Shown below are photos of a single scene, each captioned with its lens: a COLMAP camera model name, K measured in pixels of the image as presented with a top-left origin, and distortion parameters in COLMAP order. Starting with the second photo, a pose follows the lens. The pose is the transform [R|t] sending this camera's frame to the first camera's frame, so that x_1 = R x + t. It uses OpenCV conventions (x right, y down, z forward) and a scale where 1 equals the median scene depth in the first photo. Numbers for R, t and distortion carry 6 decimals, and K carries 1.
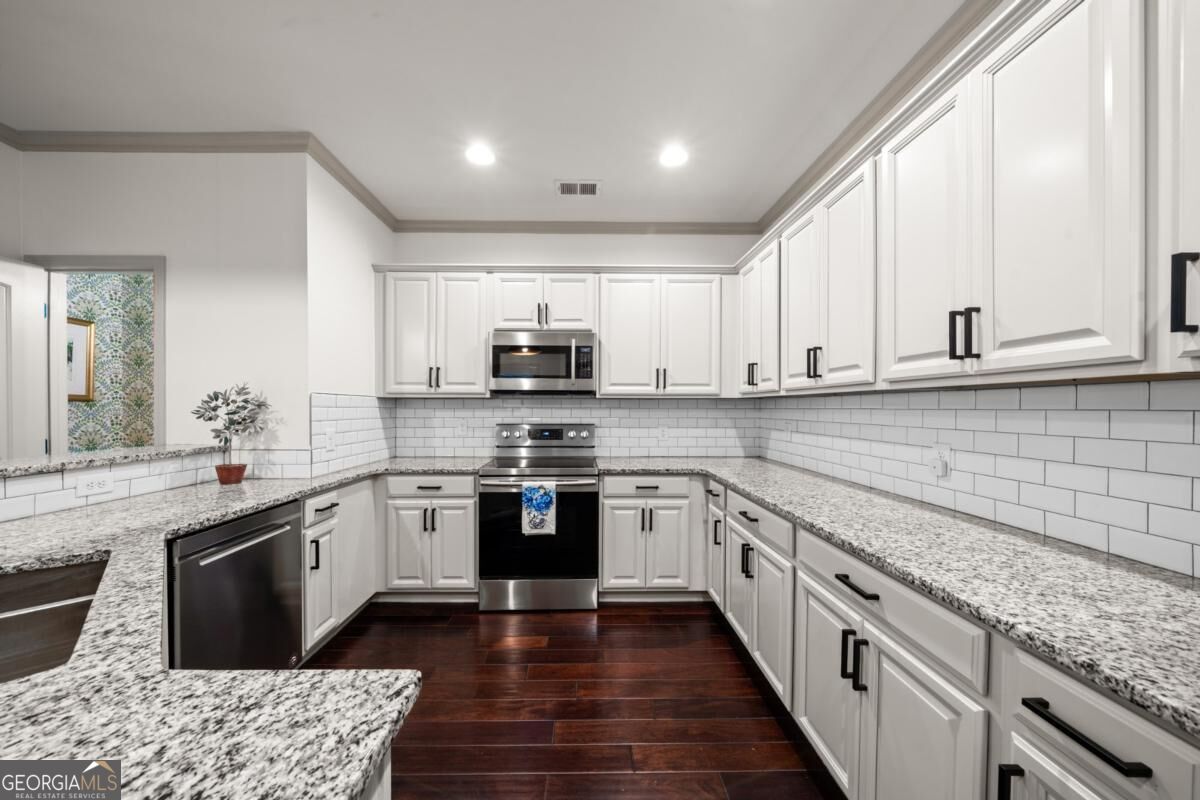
lens RADIAL K [[414.7, 0, 591.3], [0, 414.7, 408.7], [0, 0, 1]] dist [-0.001360, -0.000065]
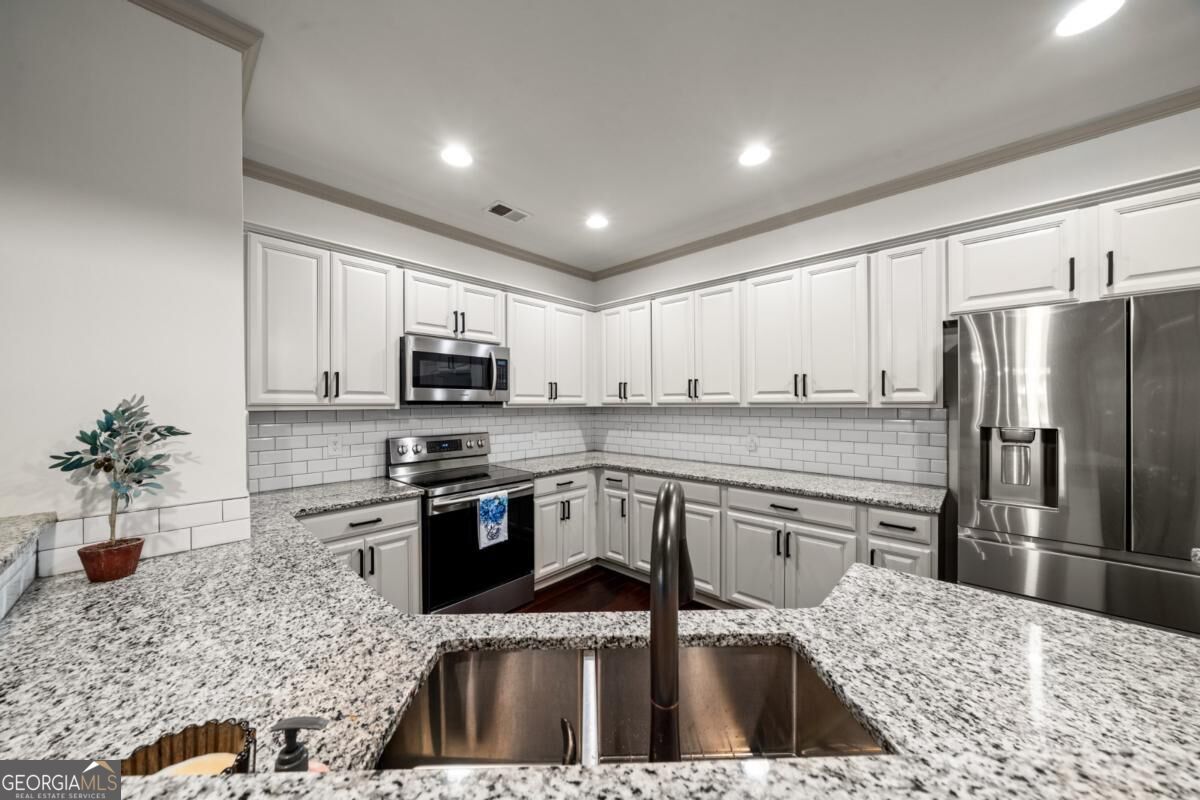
lens RADIAL K [[406.6, 0, 595.6], [0, 406.6, 401.0], [0, 0, 1]] dist [-0.002513, -0.000047]
pose [[0.698083, -0.000743, 0.716016, -0.636103], [0.007147, 0.999957, -0.005930, -0.040000], [-0.715981, 0.009257, 0.698058, 0.115634]]
